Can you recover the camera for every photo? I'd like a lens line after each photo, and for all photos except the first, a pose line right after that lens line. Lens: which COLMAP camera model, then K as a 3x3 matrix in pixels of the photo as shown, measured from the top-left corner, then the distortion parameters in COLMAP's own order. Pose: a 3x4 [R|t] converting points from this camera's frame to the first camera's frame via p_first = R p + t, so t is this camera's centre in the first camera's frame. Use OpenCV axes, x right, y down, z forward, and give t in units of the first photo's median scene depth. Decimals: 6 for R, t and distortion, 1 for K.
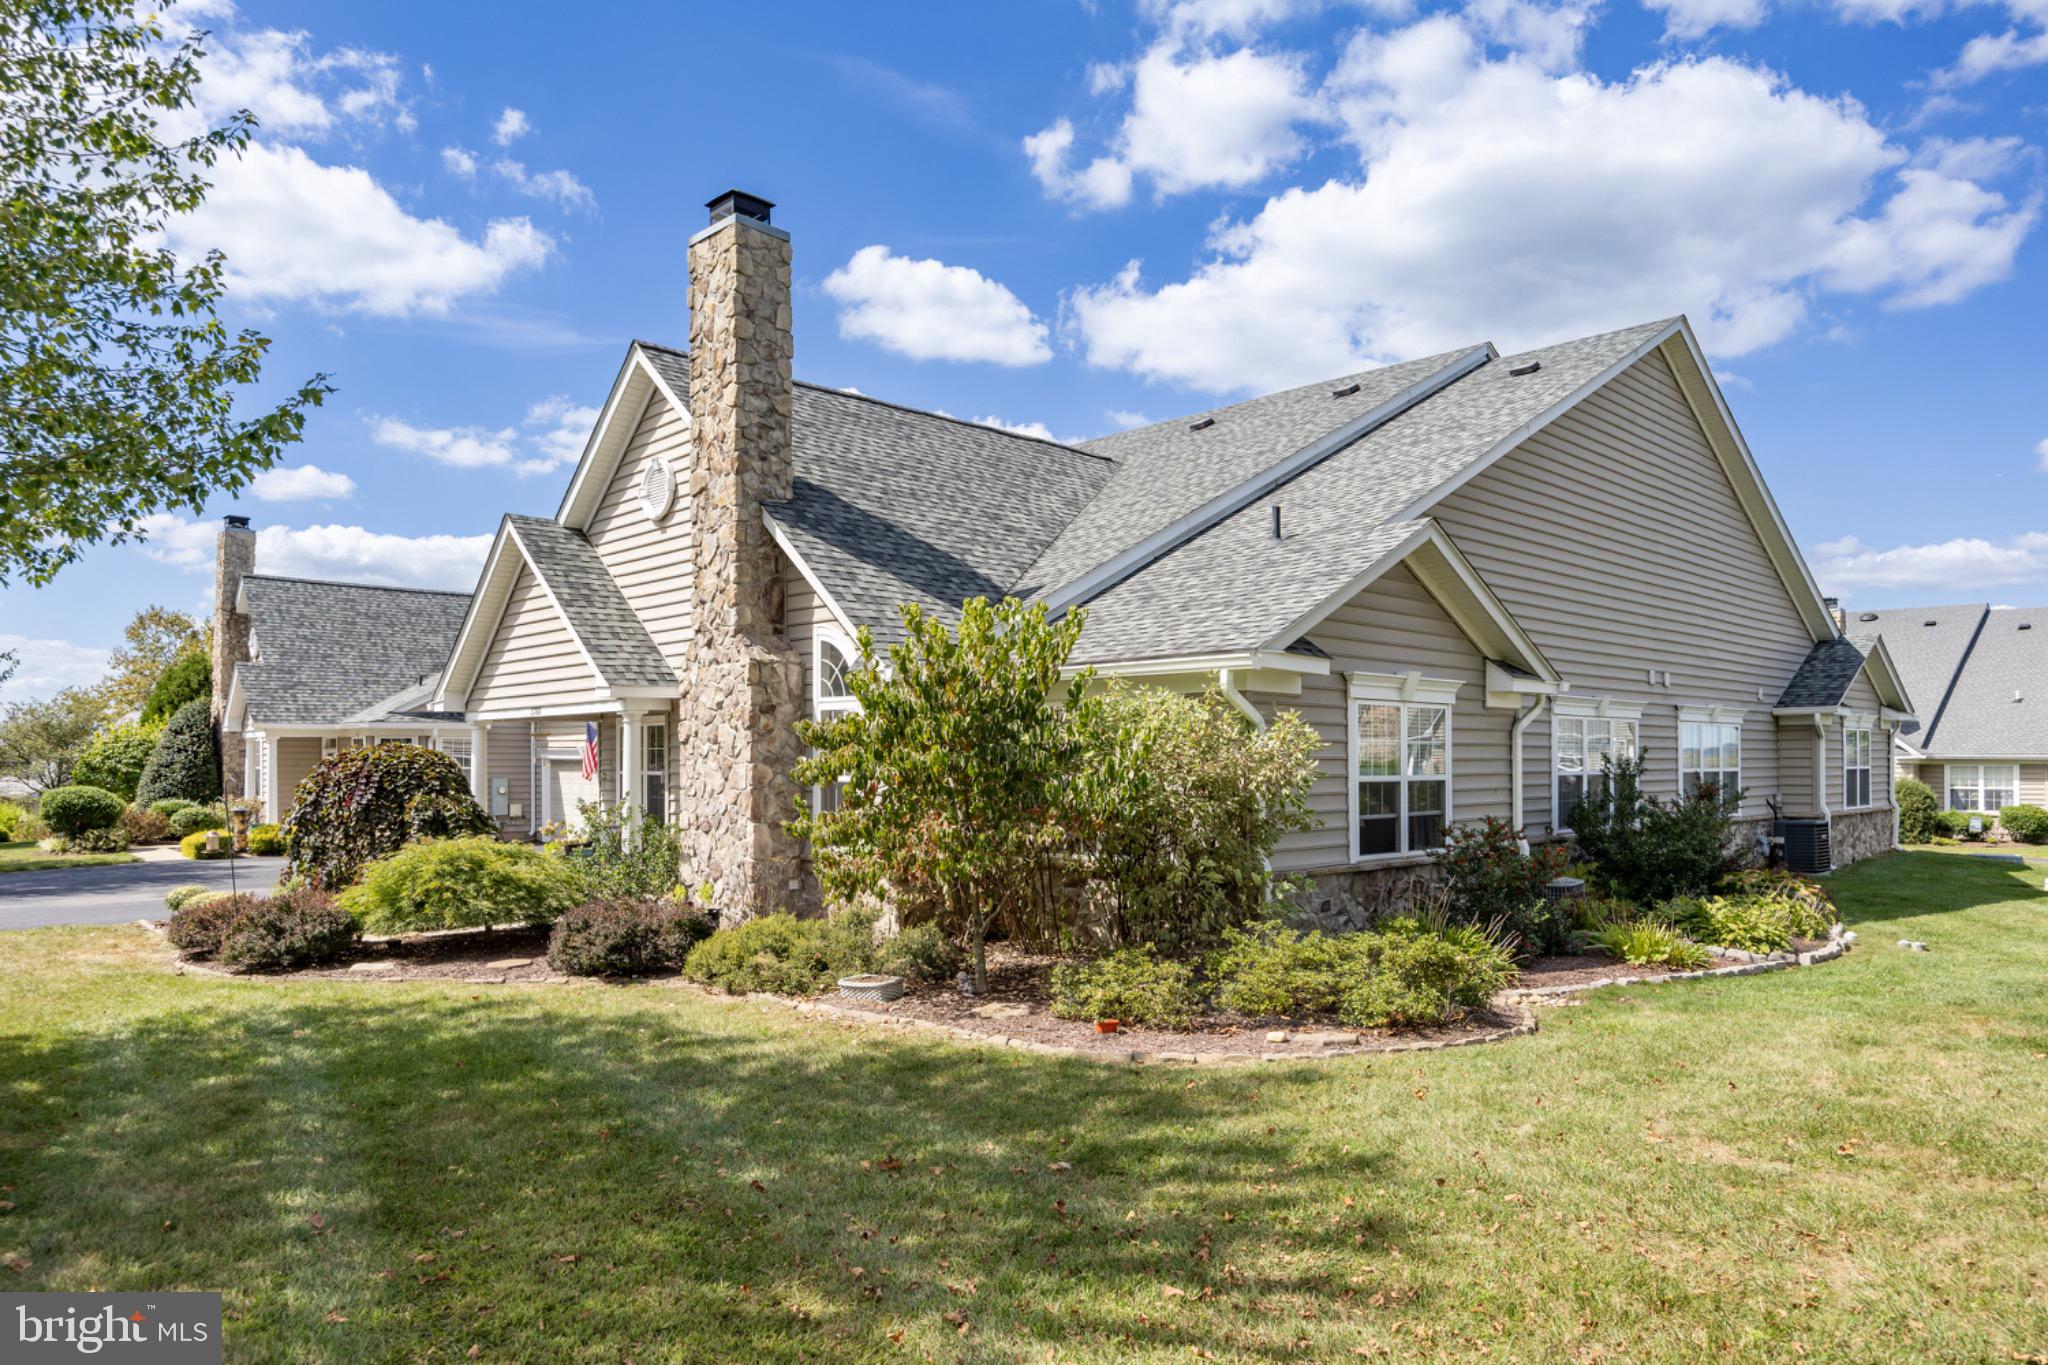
lens RADIAL K [[1260.9, 0, 1025.8], [0, 1260.9, 738.1], [0, 0, 1]] dist [0.010248, -0.001049]
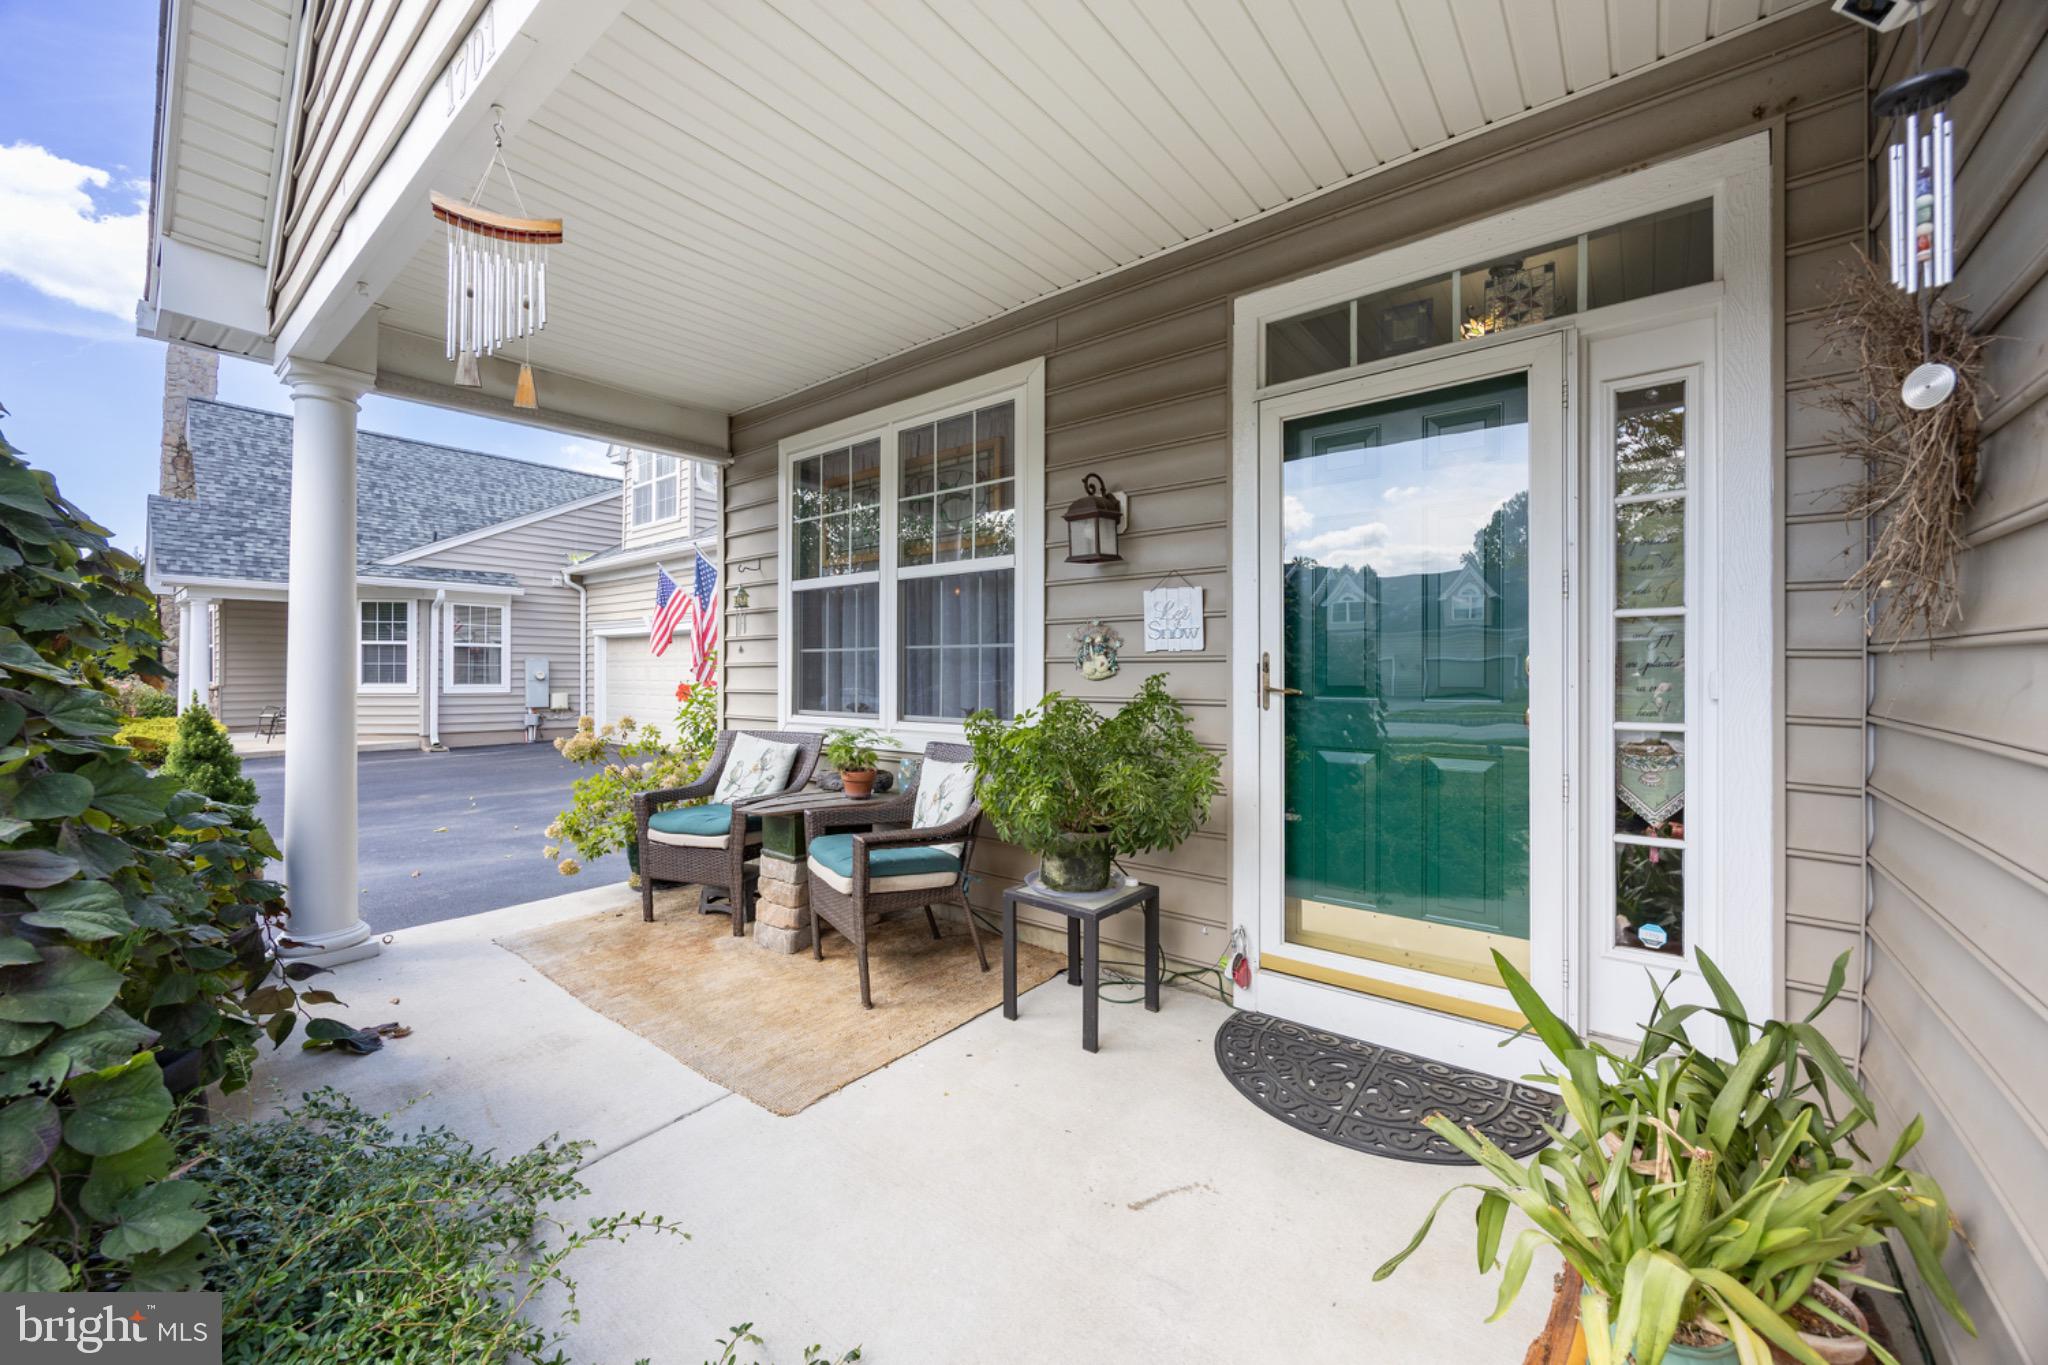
lens RADIAL K [[773.7, 0, 1023.6], [0, 773.7, 677.8], [0, 0, 1]] dist [-0.002122, -0.000323]
pose [[0.992416, 0.007041, 0.122721, -0.158331], [-0.009334, 0.999792, 0.018123, 0.028503], [-0.122568, -0.019131, 0.992276, 0.439642]]
